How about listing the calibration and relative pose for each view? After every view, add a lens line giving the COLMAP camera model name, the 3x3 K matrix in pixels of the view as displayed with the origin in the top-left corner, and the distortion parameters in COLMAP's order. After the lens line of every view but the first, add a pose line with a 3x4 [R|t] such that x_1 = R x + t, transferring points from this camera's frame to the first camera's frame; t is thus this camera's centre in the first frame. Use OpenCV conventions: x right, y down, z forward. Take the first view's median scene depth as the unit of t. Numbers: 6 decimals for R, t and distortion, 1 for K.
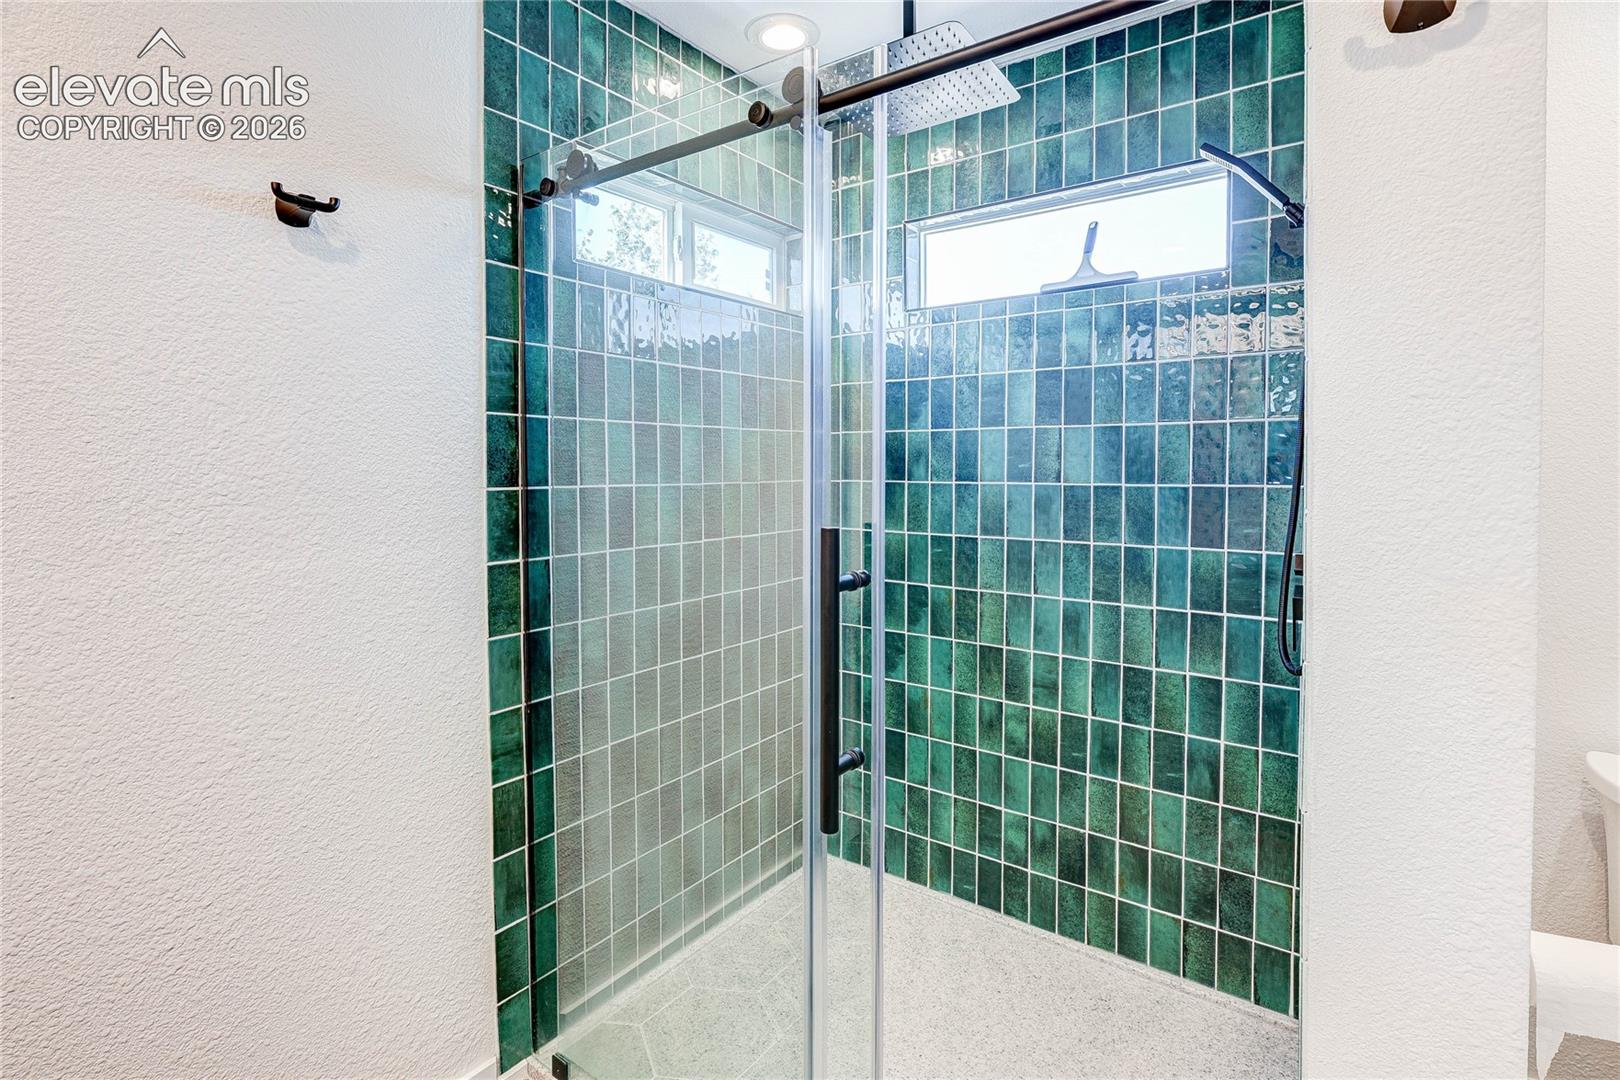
lens RADIAL K [[764.4, 0, 808.6], [0, 764.4, 492.7], [0, 0, 1]] dist [-0.004270, -0.000302]
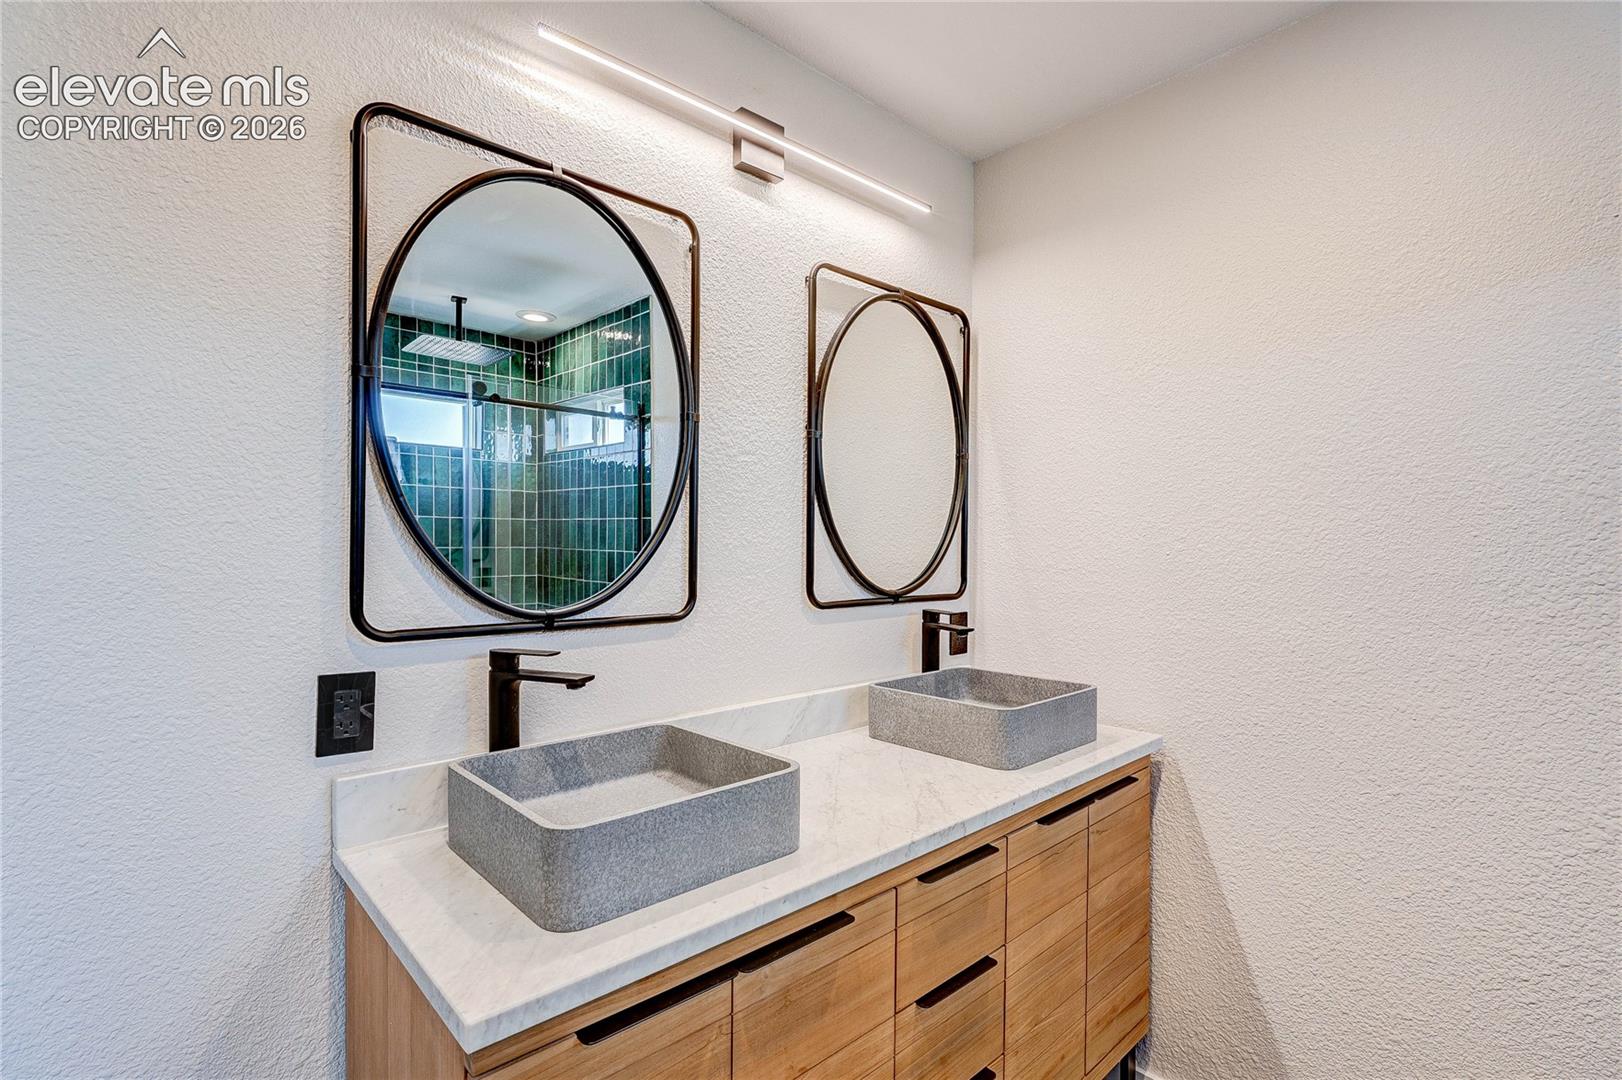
lens RADIAL K [[760.2, 0, 809.6], [0, 760.2, 544.6], [0, 0, 1]] dist [-0.003228, 0.000045]
pose [[-0.191565, 0.005660, -0.981464, 0.354324], [-0.036878, 0.999236, 0.012960, -0.019350], [0.980787, 0.038677, -0.191209, 0.106594]]
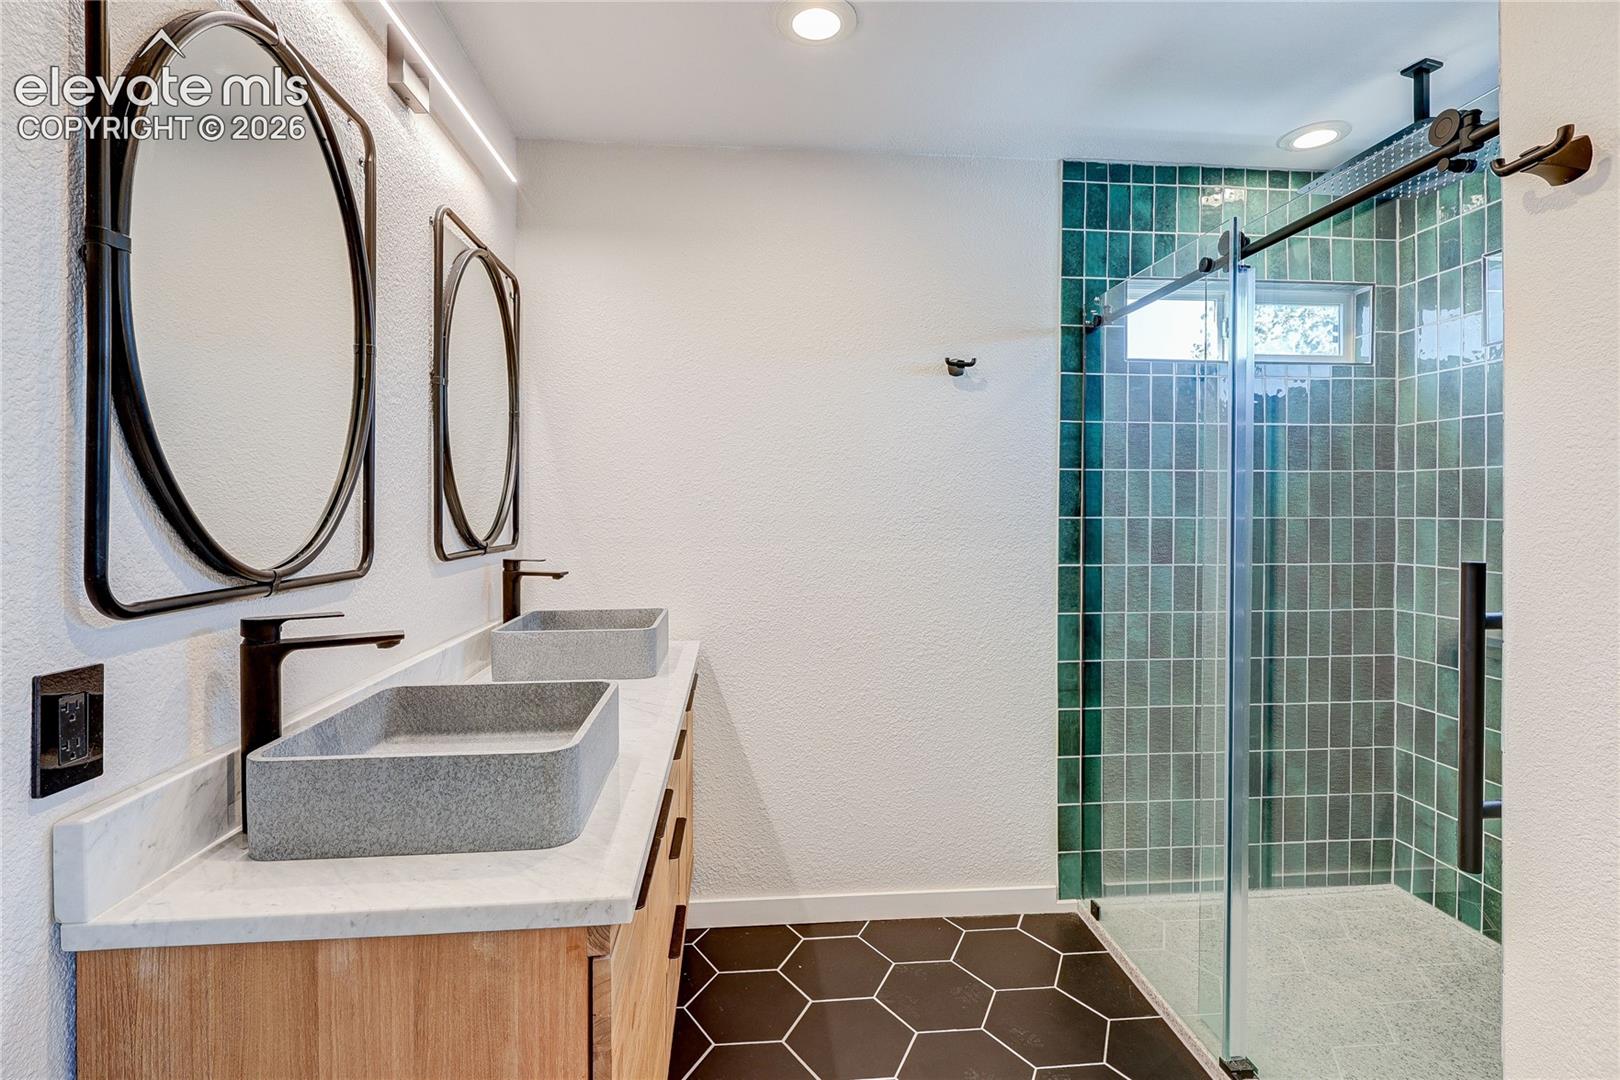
lens RADIAL K [[748.5, 0, 808.5], [0, 748.5, 509.1], [0, 0, 1]] dist [-0.001122, -0.000073]
pose [[0.645701, 0.008097, -0.763548, 0.412411], [-0.028988, 0.999483, -0.013915, 0.014026], [0.763040, 0.031118, 0.645601, -0.379511]]
